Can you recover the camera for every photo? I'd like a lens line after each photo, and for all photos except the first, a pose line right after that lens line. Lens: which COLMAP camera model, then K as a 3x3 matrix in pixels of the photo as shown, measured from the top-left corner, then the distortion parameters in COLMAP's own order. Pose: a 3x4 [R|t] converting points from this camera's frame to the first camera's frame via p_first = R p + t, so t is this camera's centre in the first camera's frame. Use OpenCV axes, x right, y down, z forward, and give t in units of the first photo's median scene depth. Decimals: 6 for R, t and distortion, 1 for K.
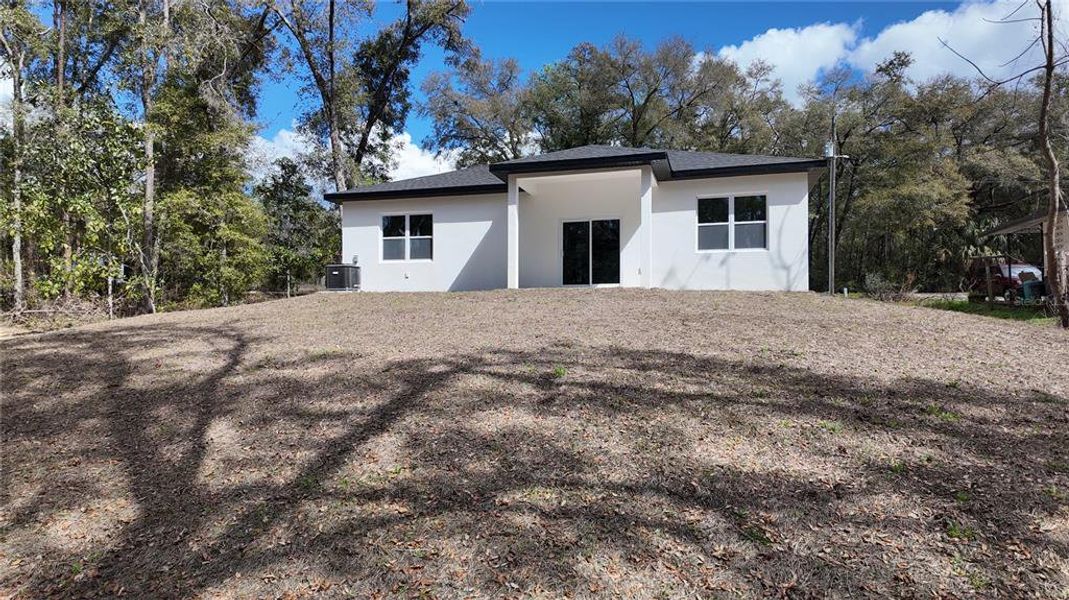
lens RADIAL K [[616.3, 0, 532.2], [0, 616.3, 305.5], [0, 0, 1]] dist [0.077890, -0.077370]
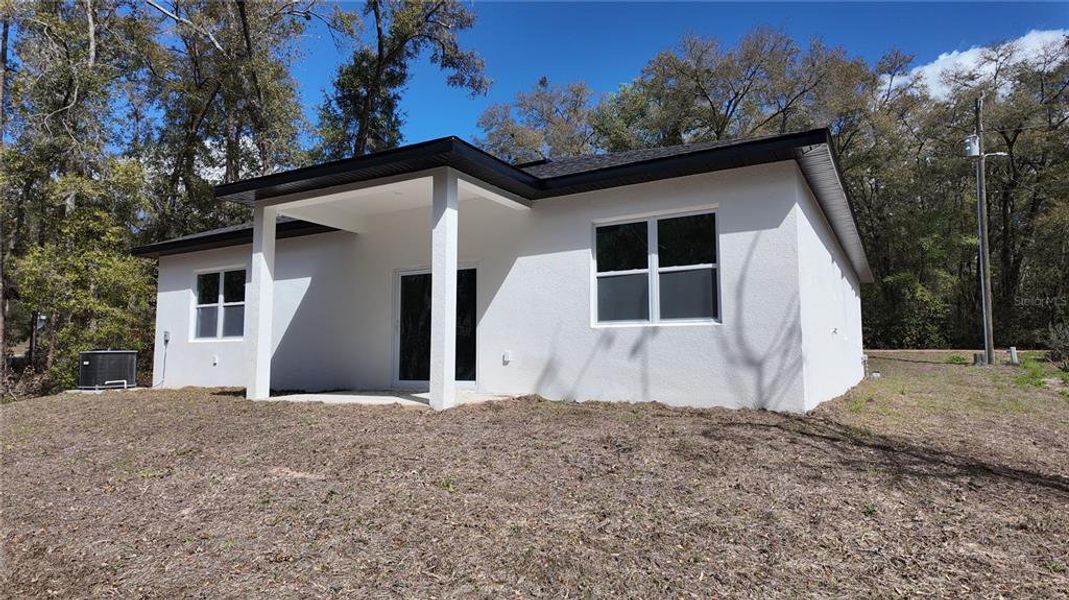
lens RADIAL K [[616.3, 0, 532.2], [0, 616.3, 305.5], [0, 0, 1]] dist [0.077890, -0.077370]
pose [[0.971830, -0.025530, -0.234295, 0.337462], [0.010763, 0.997886, -0.064091, -0.070244], [0.235436, 0.059763, 0.970051, 0.471097]]
